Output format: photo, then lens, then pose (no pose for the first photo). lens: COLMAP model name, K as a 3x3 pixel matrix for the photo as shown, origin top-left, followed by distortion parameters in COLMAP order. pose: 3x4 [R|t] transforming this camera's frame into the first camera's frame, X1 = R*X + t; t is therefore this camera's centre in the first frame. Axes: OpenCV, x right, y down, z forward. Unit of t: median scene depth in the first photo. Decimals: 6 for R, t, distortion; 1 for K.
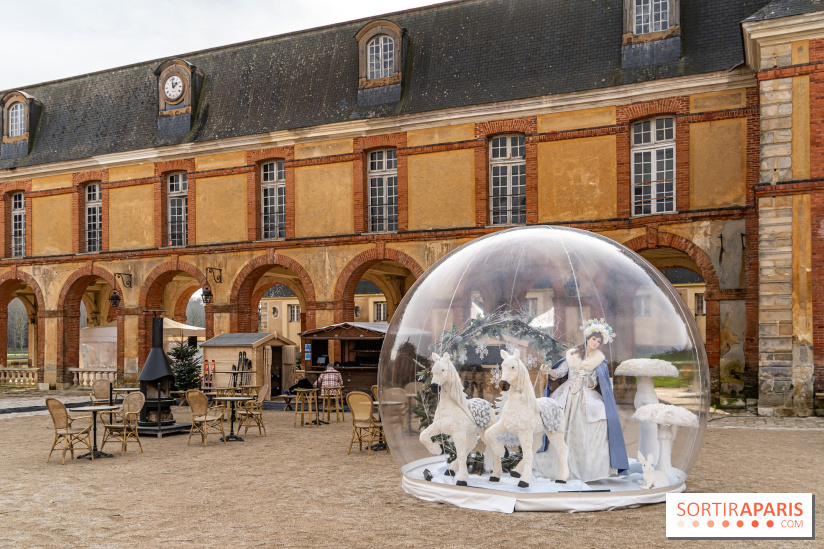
lens RADIAL K [[1633.9, 0, 412.0], [0, 1633.9, 274.5], [0, 0, 1]] dist [0.007903, -0.058141]
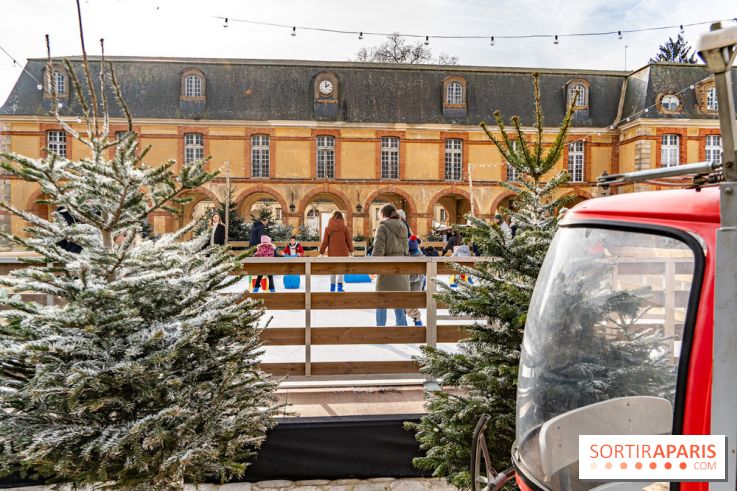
lens RADIAL K [[588.0, 0, 401.3], [0, 588.0, 245.4], [0, 0, 1]] dist [-0.009307, -0.006823]
pose [[0.670558, -0.005661, 0.741836, -0.379139], [-0.040240, 0.998221, 0.043991, 0.015900], [-0.740765, -0.059350, 0.669137, 0.346130]]
